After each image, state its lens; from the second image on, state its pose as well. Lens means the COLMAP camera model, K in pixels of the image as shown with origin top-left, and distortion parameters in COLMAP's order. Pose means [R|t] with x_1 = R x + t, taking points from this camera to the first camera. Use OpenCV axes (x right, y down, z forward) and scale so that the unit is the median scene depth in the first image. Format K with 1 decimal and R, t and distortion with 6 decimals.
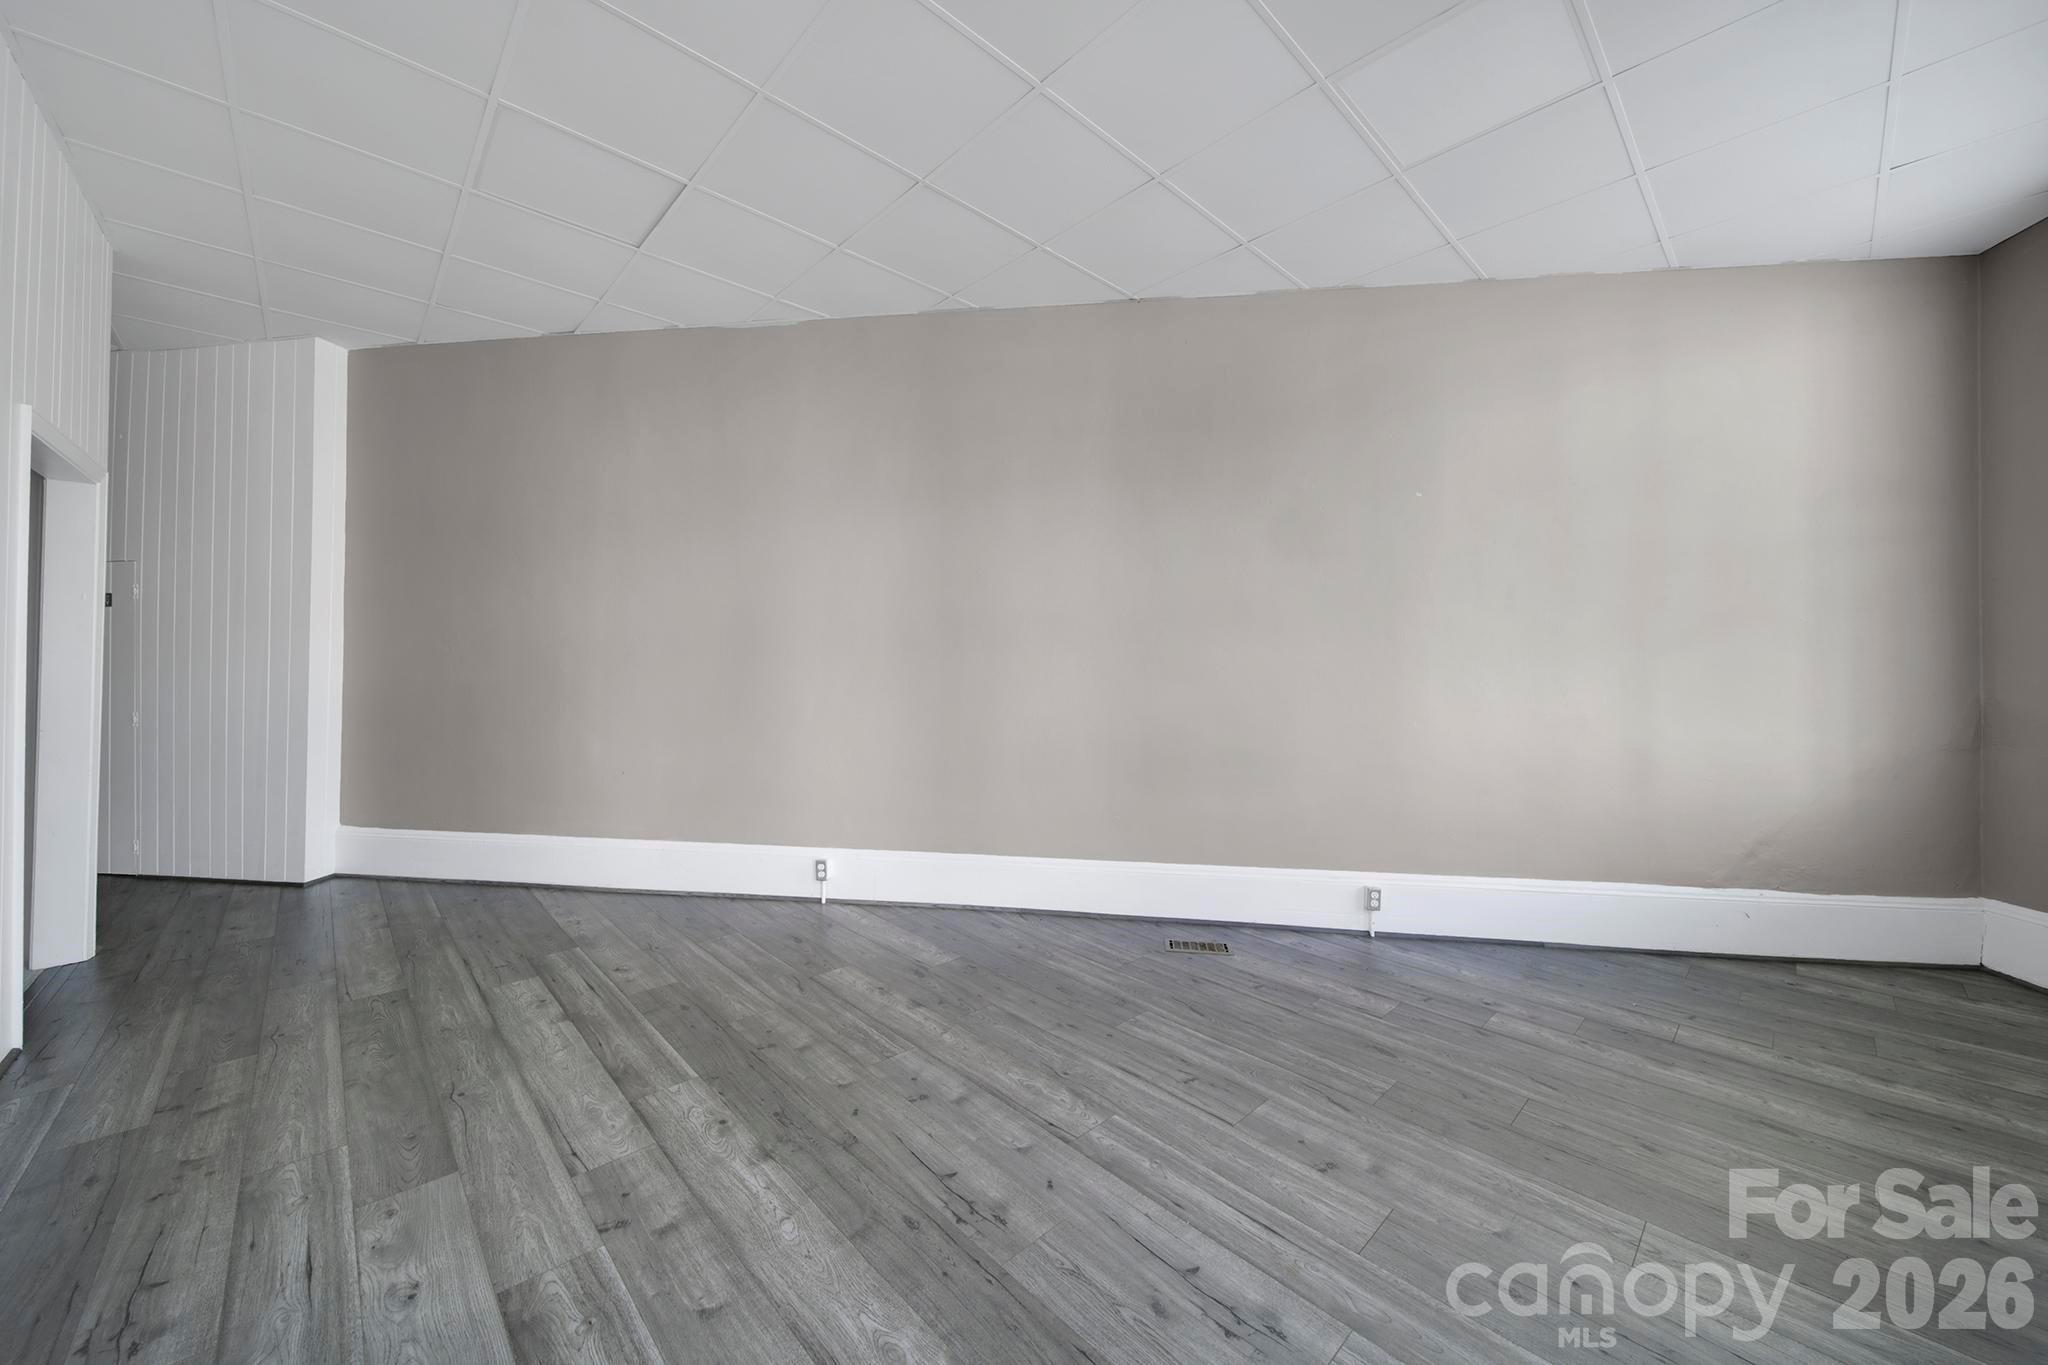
lens RADIAL K [[744.5, 0, 1009.7], [0, 744.5, 666.8], [0, 0, 1]] dist [-0.002293, -0.000992]
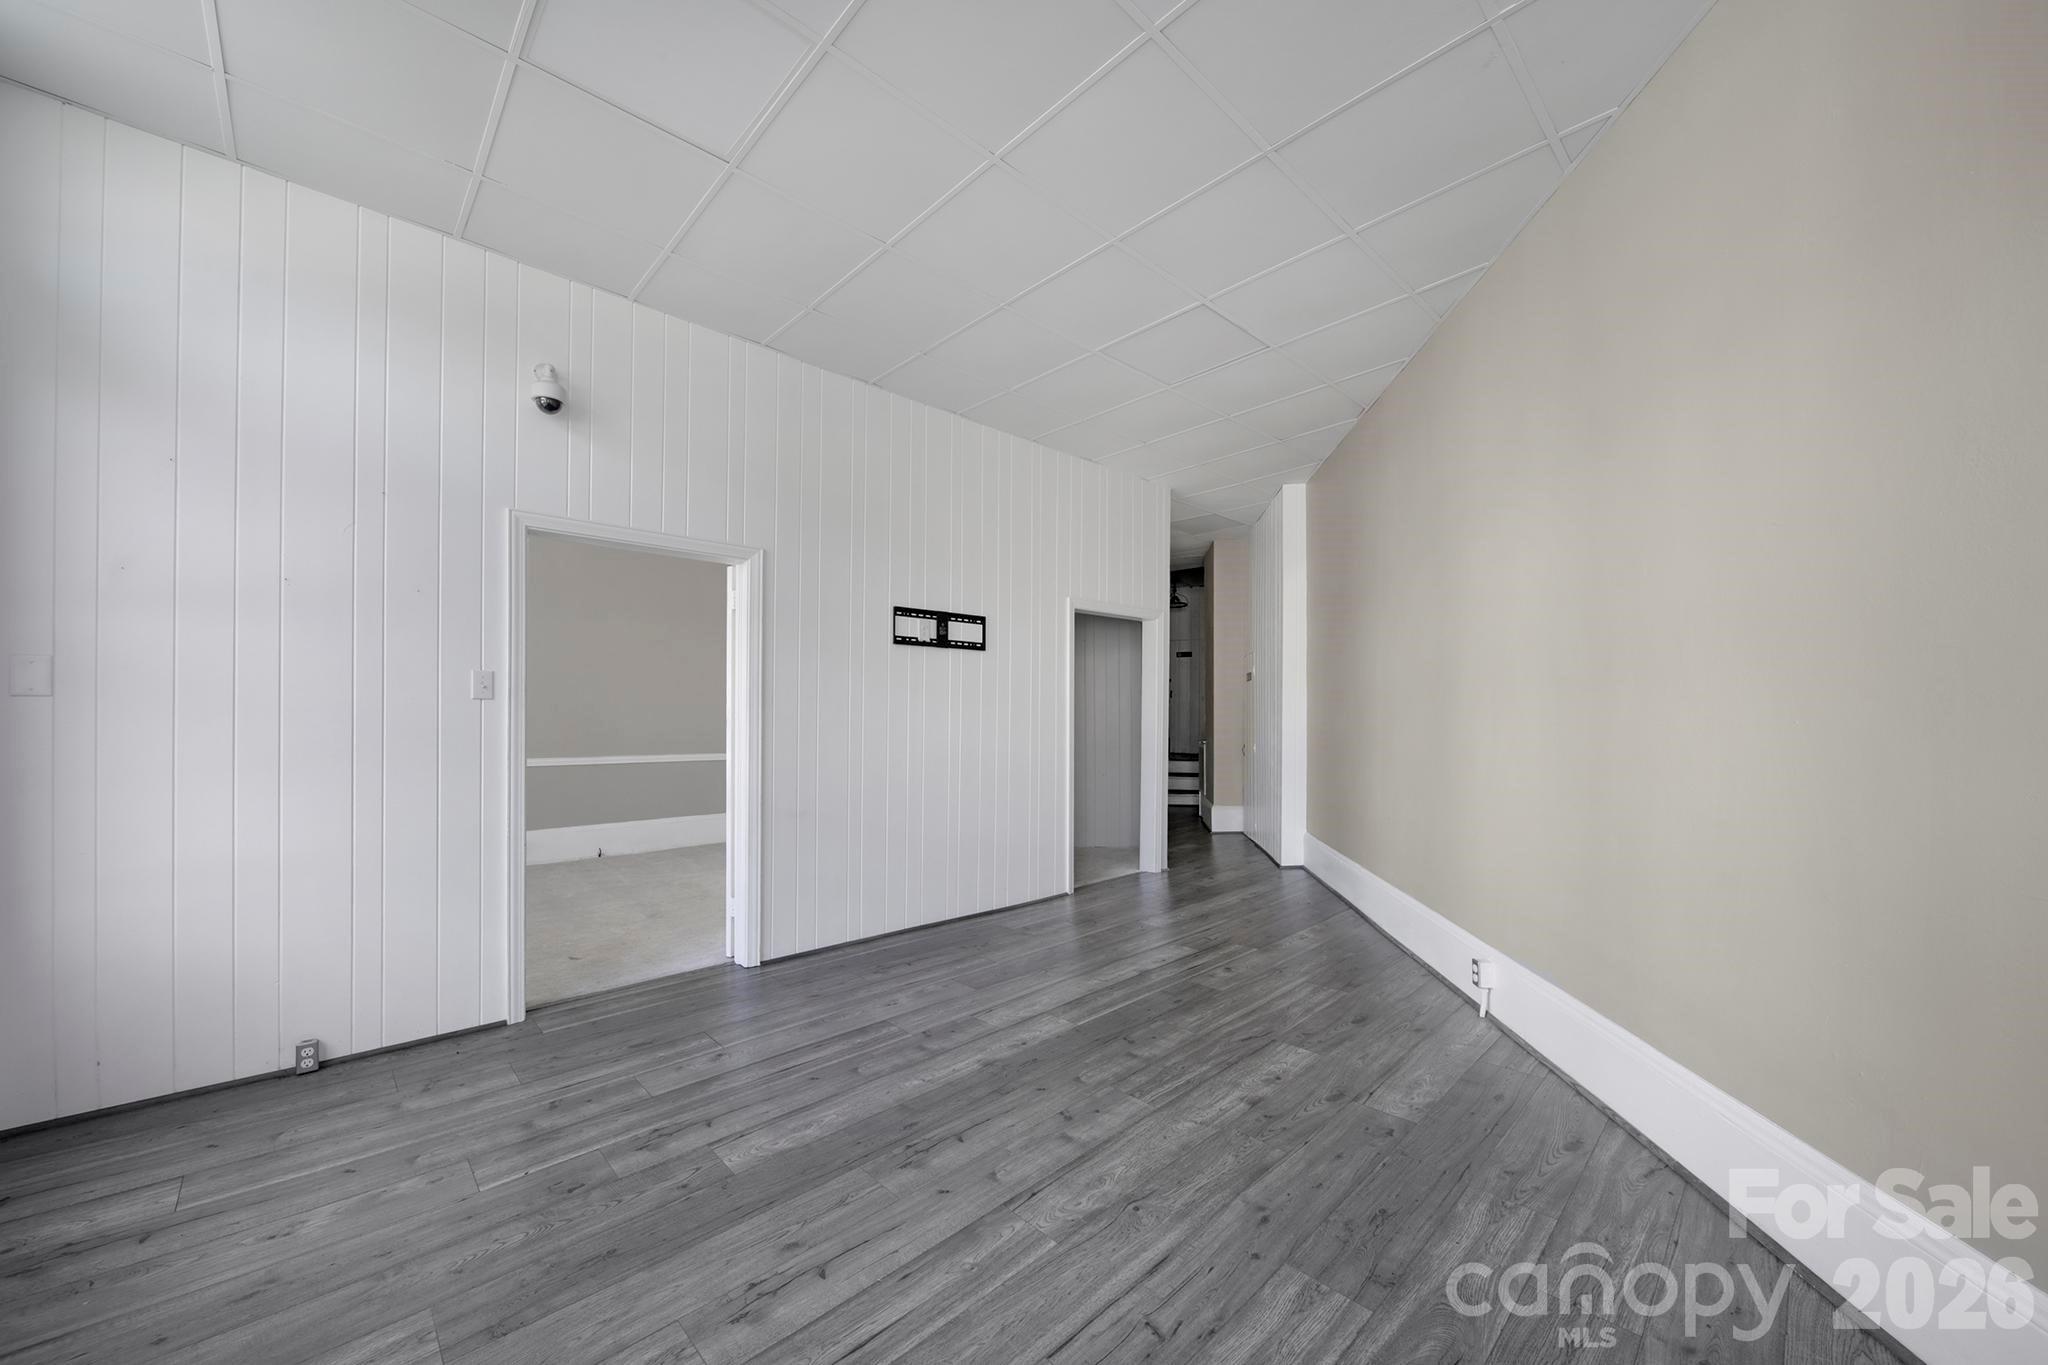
lens RADIAL K [[744.5, 0, 988.0], [0, 744.5, 715.9], [0, 0, 1]] dist [-0.002293, -0.000992]
pose [[0.002795, -0.001185, -0.999995, 1.072884], [0.005240, 0.999986, -0.001170, 0.006689], [0.999982, -0.005236, 0.002802, 1.005998]]
